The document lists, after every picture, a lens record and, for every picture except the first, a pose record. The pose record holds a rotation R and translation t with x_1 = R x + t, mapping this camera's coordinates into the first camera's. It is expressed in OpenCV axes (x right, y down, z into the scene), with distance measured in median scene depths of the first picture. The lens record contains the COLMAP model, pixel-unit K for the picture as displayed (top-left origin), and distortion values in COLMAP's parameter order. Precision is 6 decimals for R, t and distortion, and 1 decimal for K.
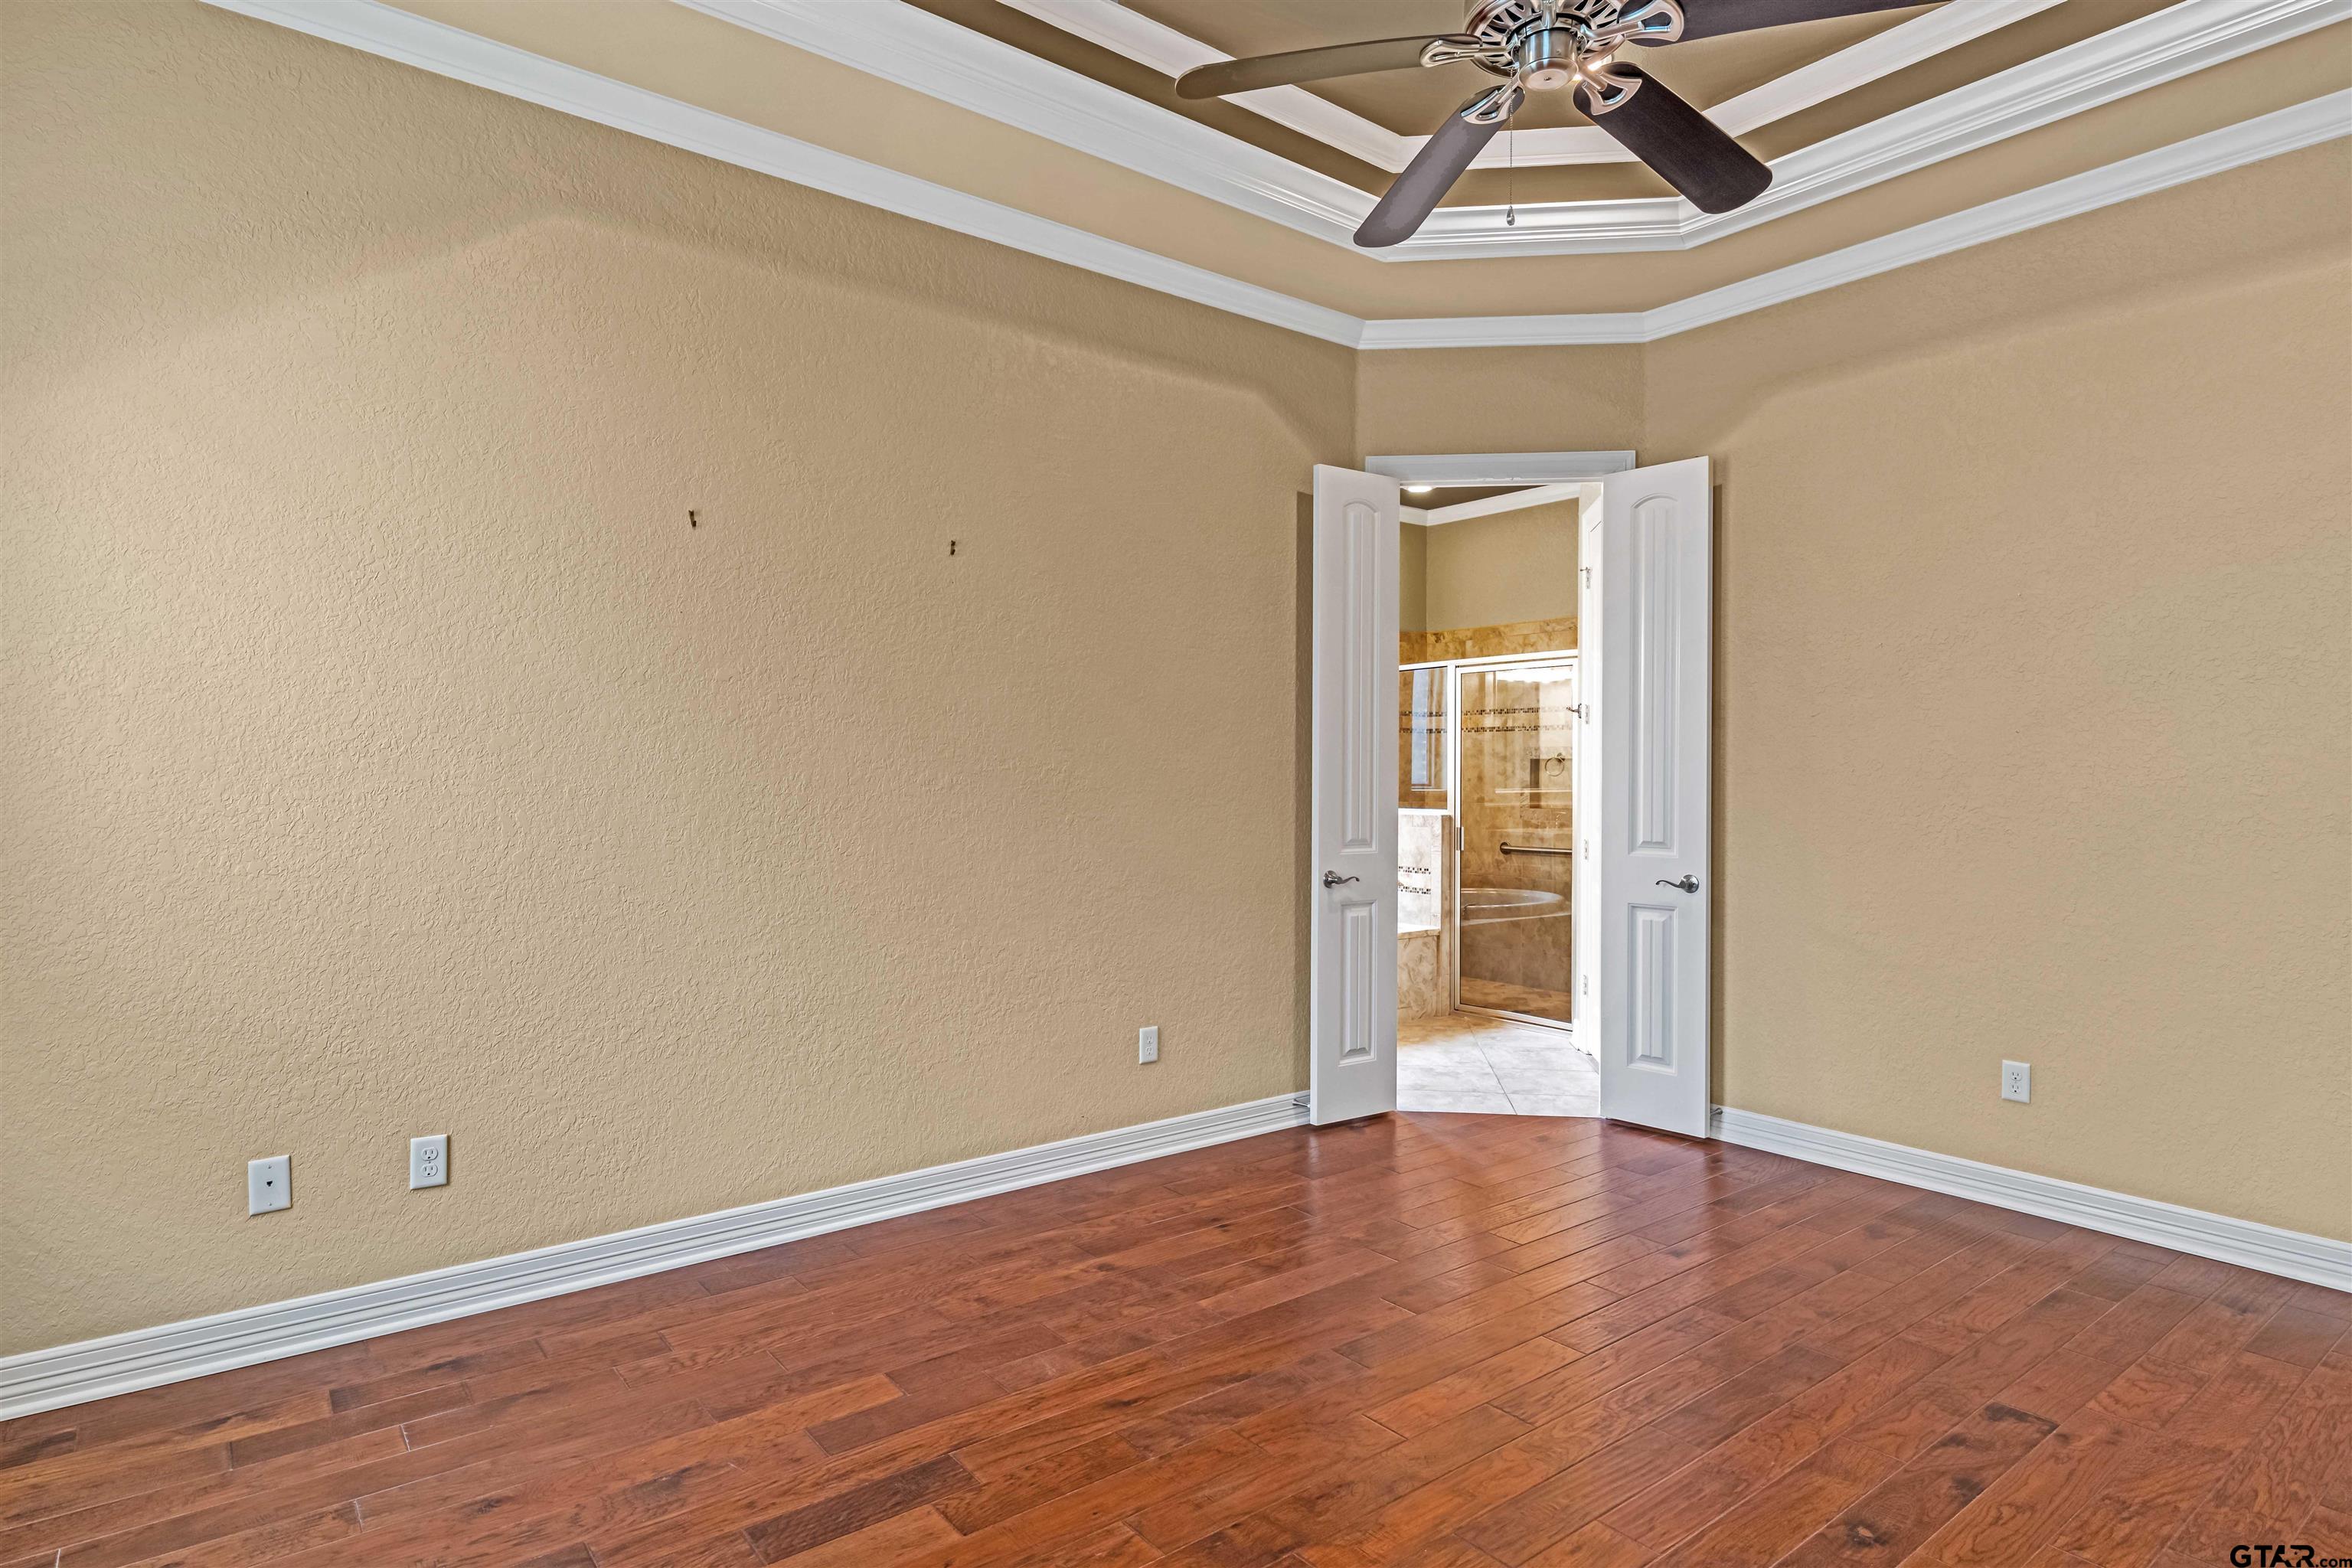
lens RADIAL K [[1287.2, 0, 1176.0], [0, 1287.2, 784.0], [0, 0, 1]] dist [0.001101, -0.000084]
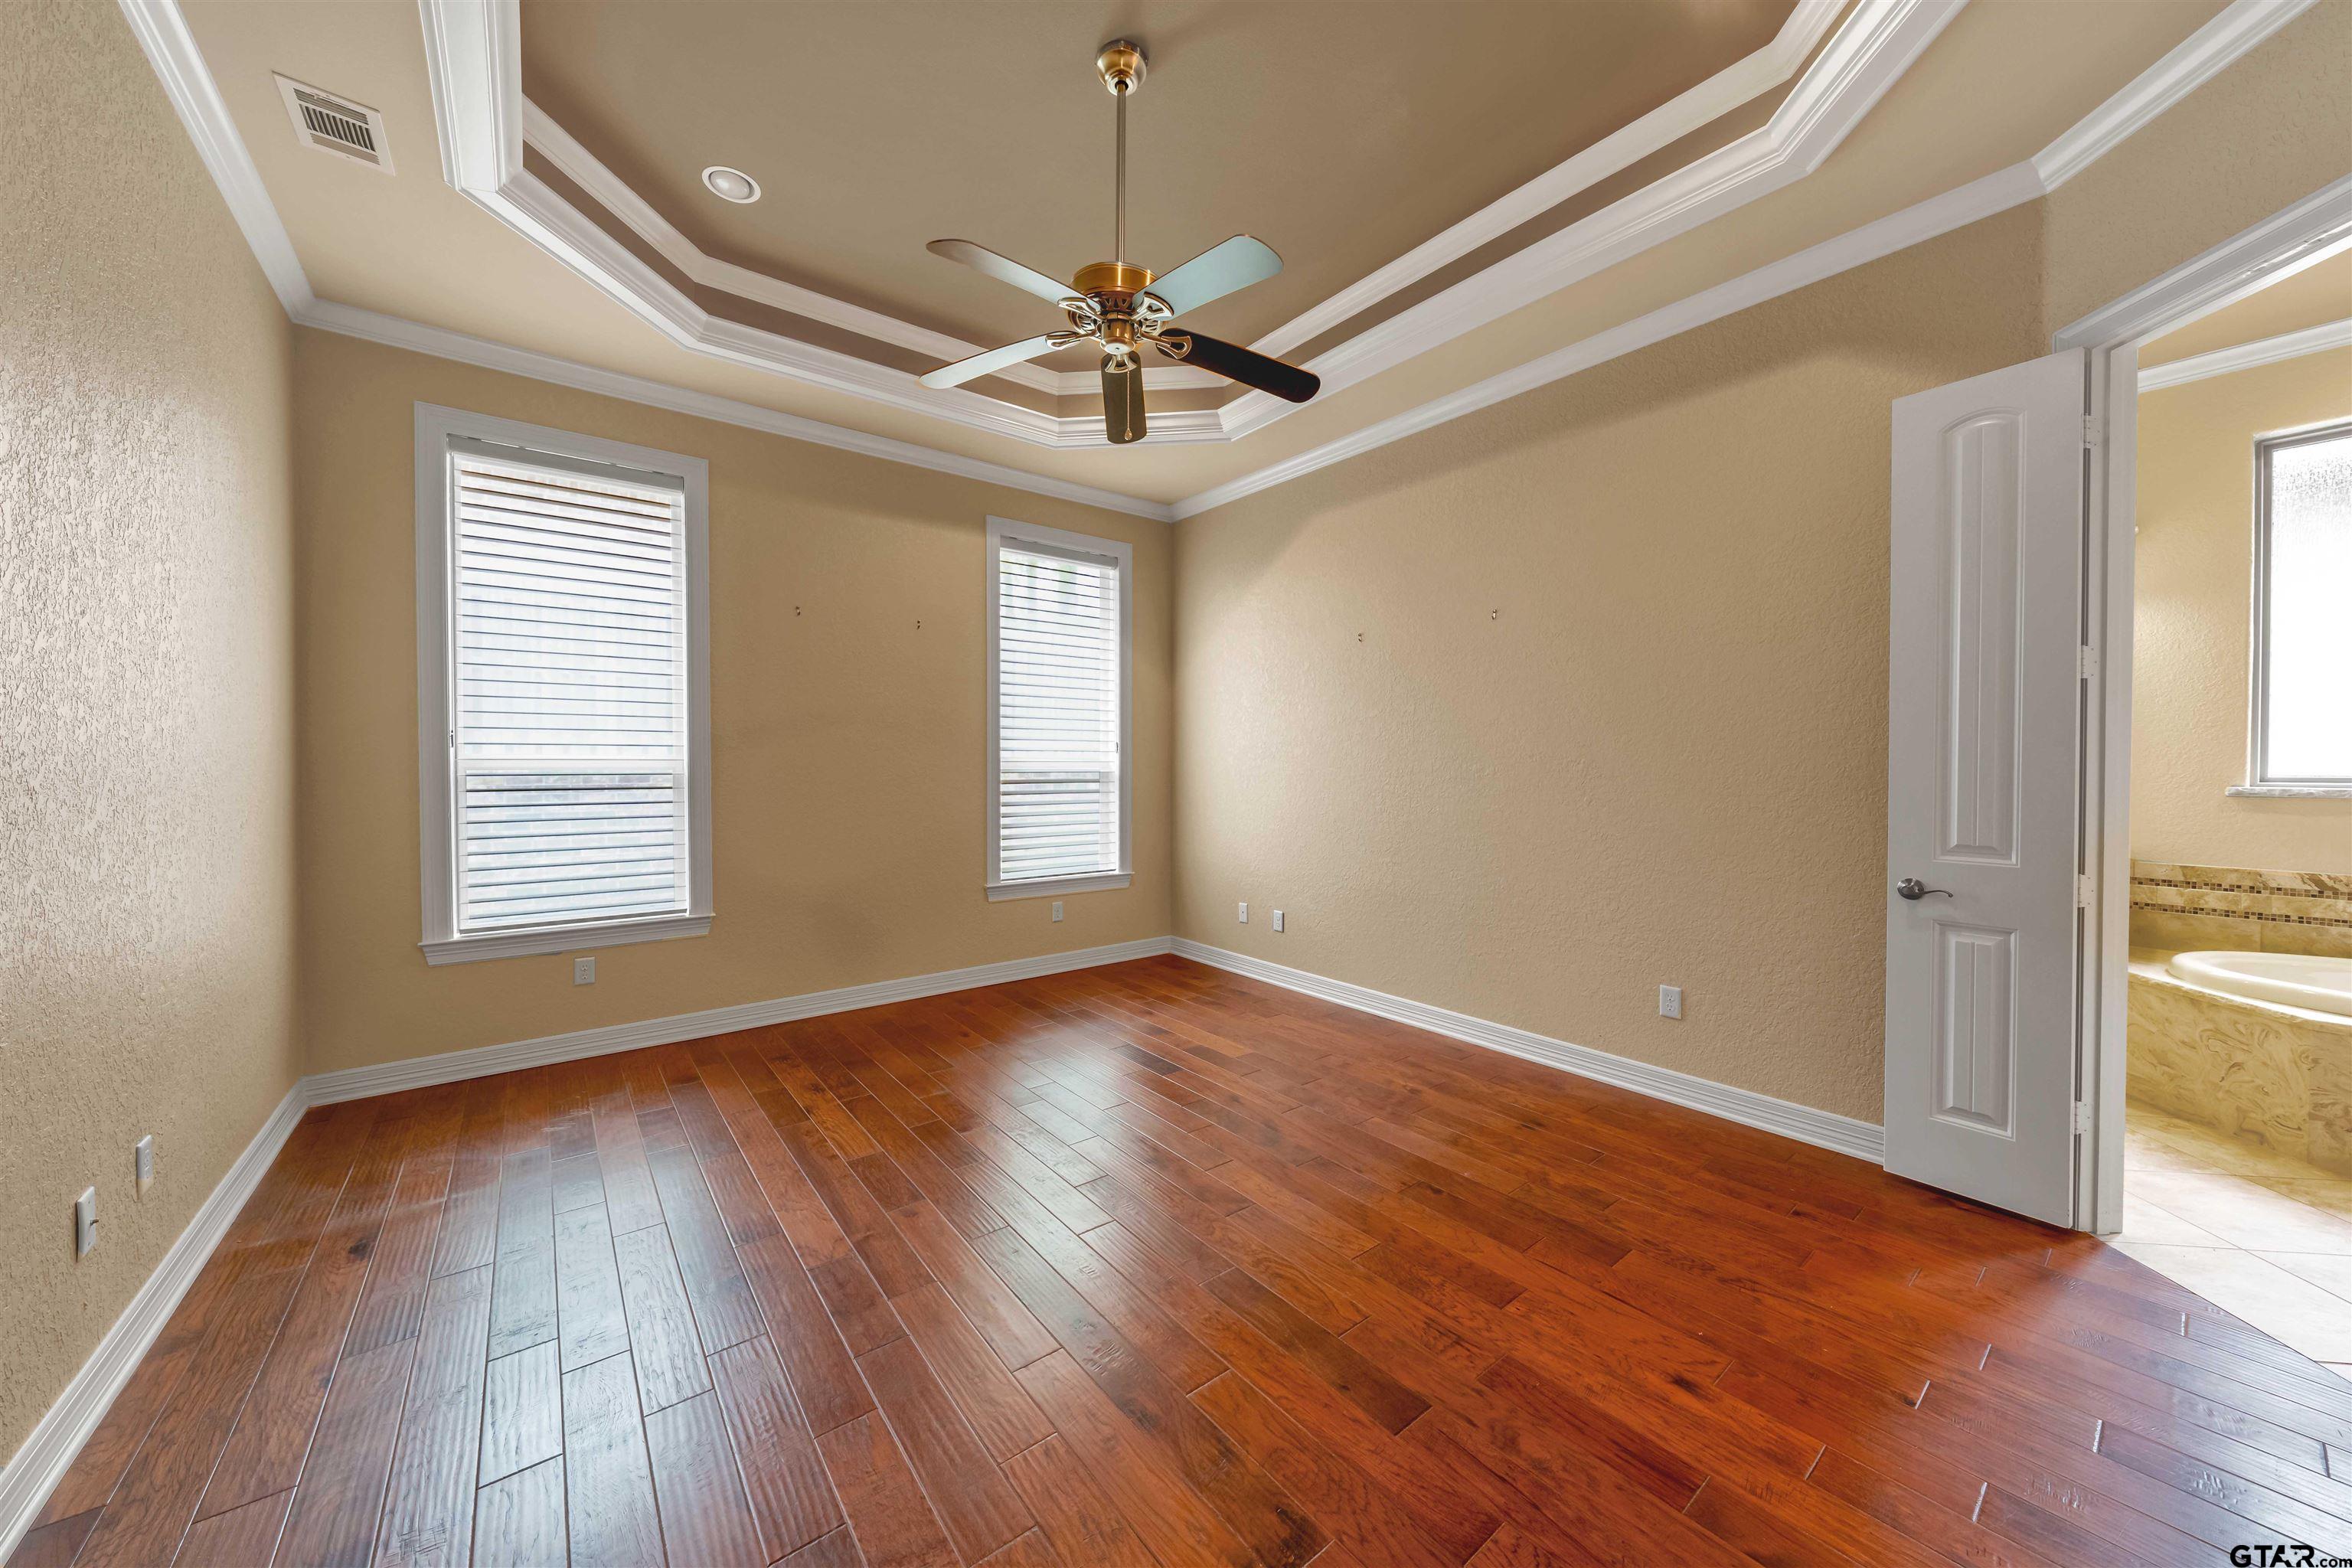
lens RADIAL K [[843.4, 0, 1176.0], [0, 843.4, 784.0], [0, 0, 1]] dist [-0.002220, 0.000441]
pose [[-0.024797, 0.018655, -0.999518, 0.571833], [-0.003017, 0.999820, 0.018735, -0.002777], [0.999688, 0.003480, -0.024737, 0.451762]]
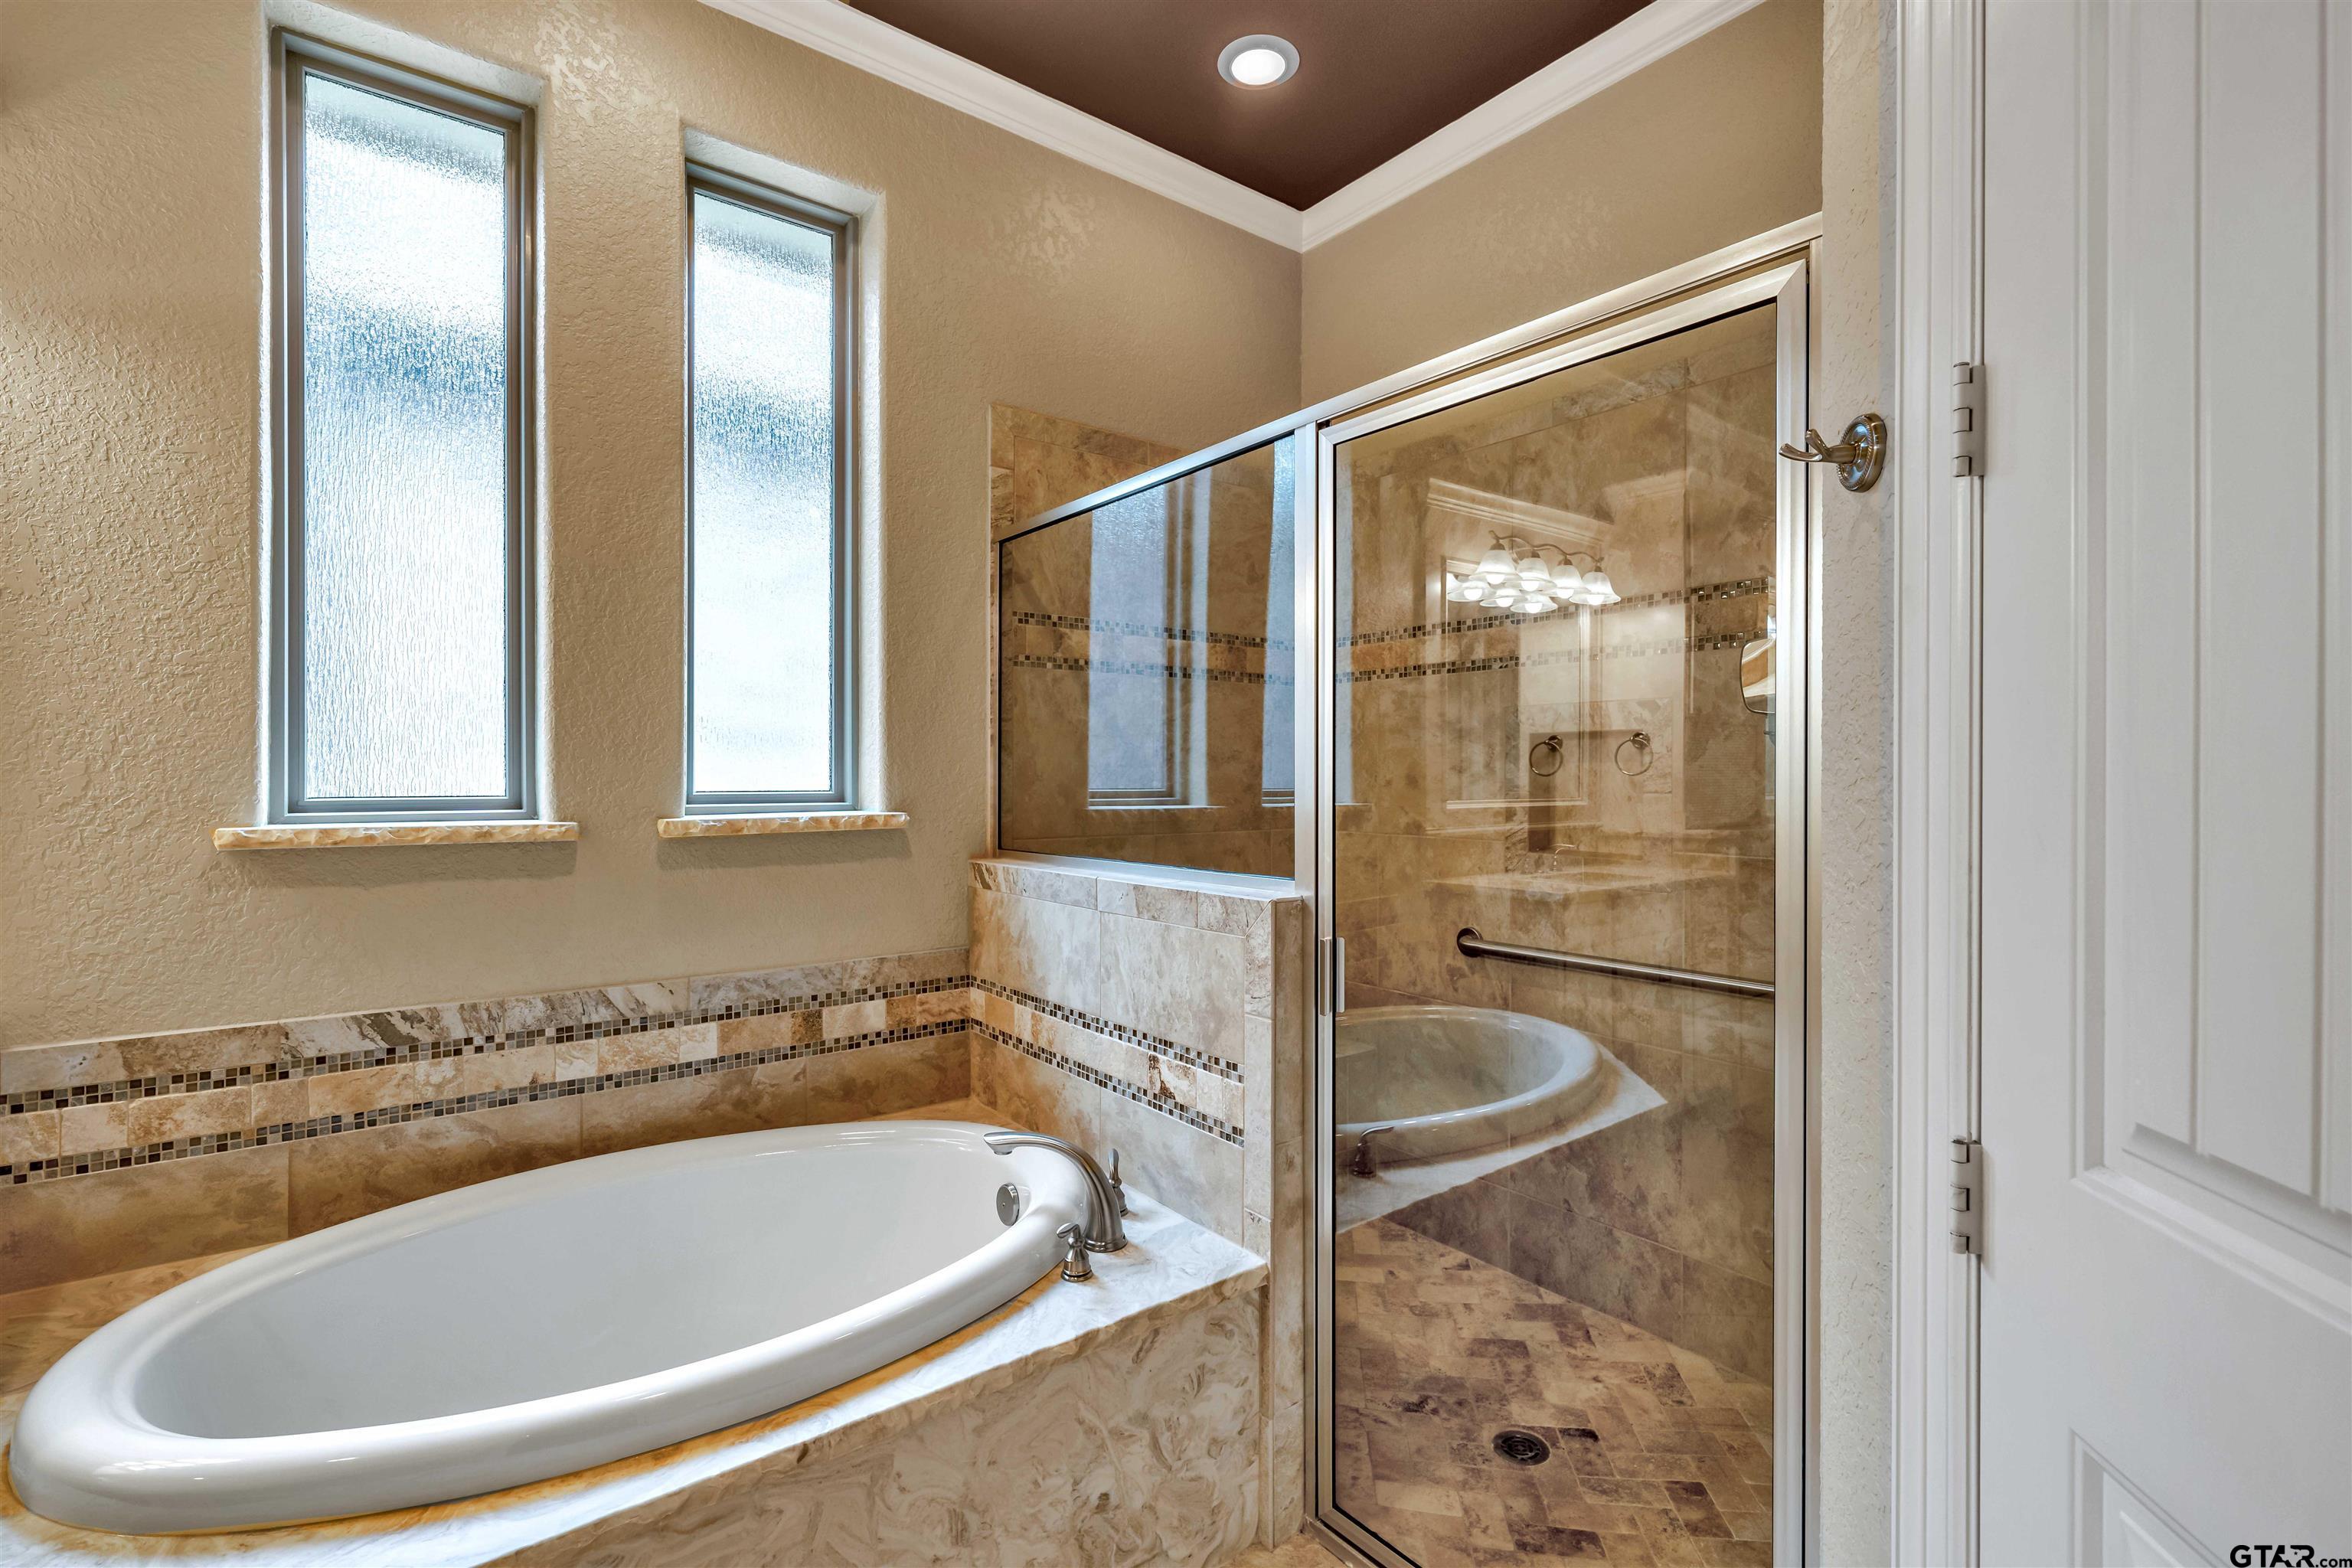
lens RADIAL K [[1068.2, 0, 1180.3], [0, 1068.2, 777.6], [0, 0, 1]] dist [-0.000322, 0.000211]
pose [[0.999988, -0.002273, -0.004338, 0.223174], [0.002268, 0.999997, -0.001312, -0.006588], [0.004341, 0.001302, 0.999990, 0.892548]]
